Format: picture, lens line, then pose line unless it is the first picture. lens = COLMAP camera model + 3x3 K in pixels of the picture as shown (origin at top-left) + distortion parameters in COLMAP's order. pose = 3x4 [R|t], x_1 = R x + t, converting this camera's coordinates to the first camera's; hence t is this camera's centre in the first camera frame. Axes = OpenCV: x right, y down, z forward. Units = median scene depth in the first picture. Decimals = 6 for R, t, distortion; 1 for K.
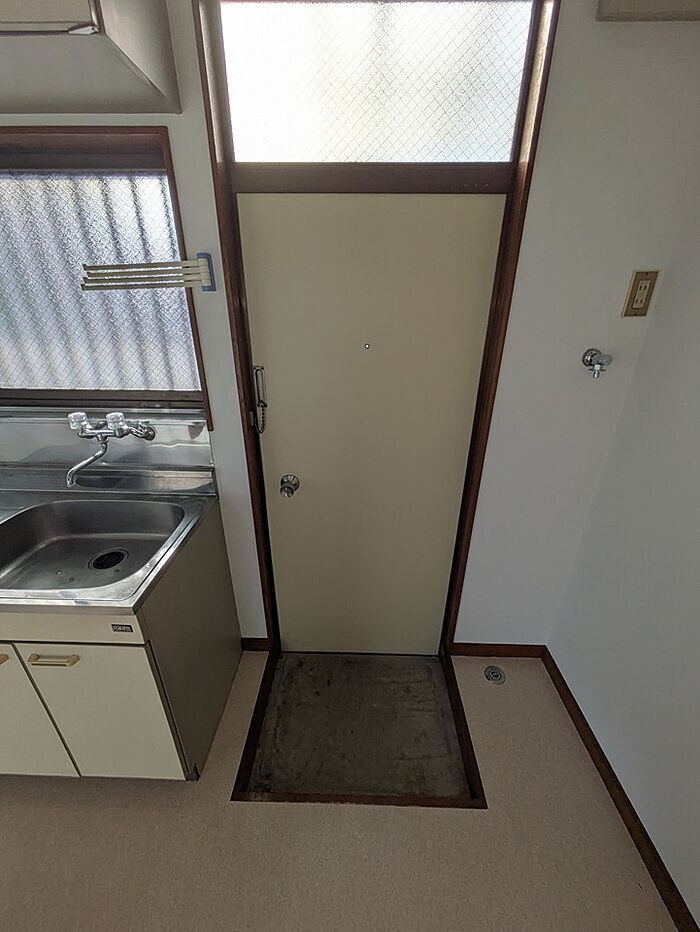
lens RADIAL K [[370.7, 0, 349.6], [0, 370.7, 468.8], [0, 0, 1]] dist [0.000268, 0.000349]
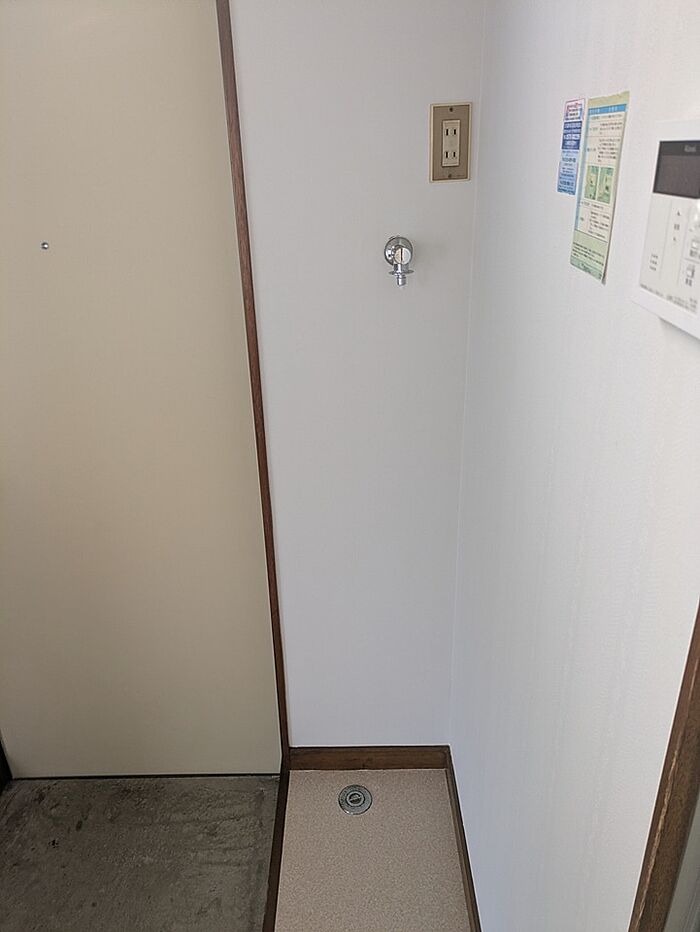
lens RADIAL K [[697.6, 0, 350.0], [0, 697.6, 466.0], [0, 0, 1]] dist [0.000764, 0.002502]
pose [[0.999119, -0.041918, 0.001914, 0.524338], [0.041894, 0.999056, 0.011505, 0.026618], [-0.002394, -0.011415, 0.999932, -0.115321]]
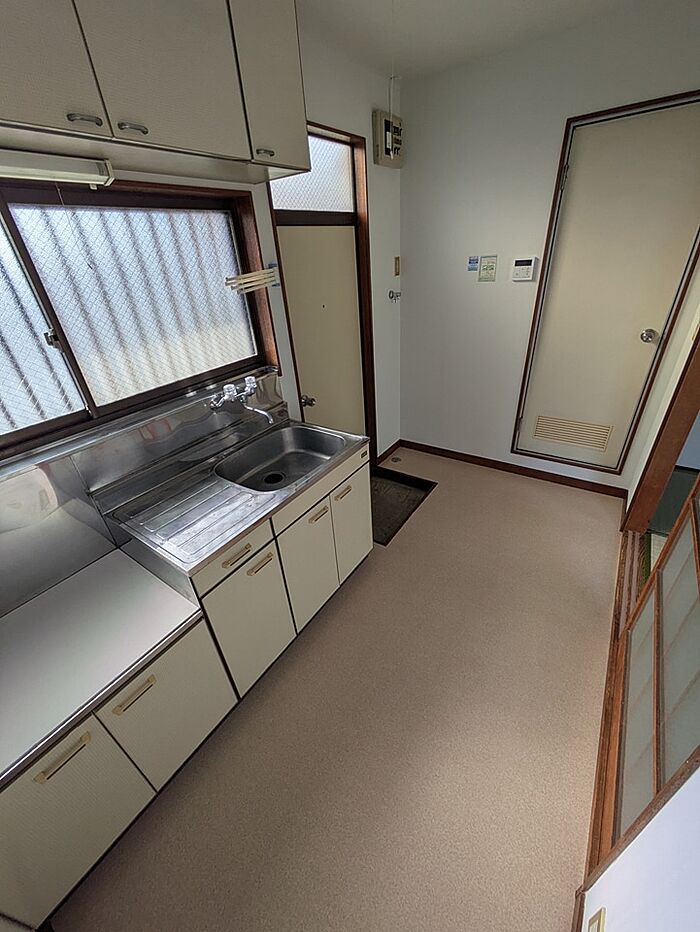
lens RADIAL K [[370.7, 0, 349.6], [0, 370.7, 468.8], [0, 0, 1]] dist [0.000268, 0.000349]
pose [[0.549840, -0.463971, 0.694555, -1.550324], [0.407055, 0.874951, 0.262235, -0.052675], [-0.729371, 0.138535, 0.669945, -0.225007]]
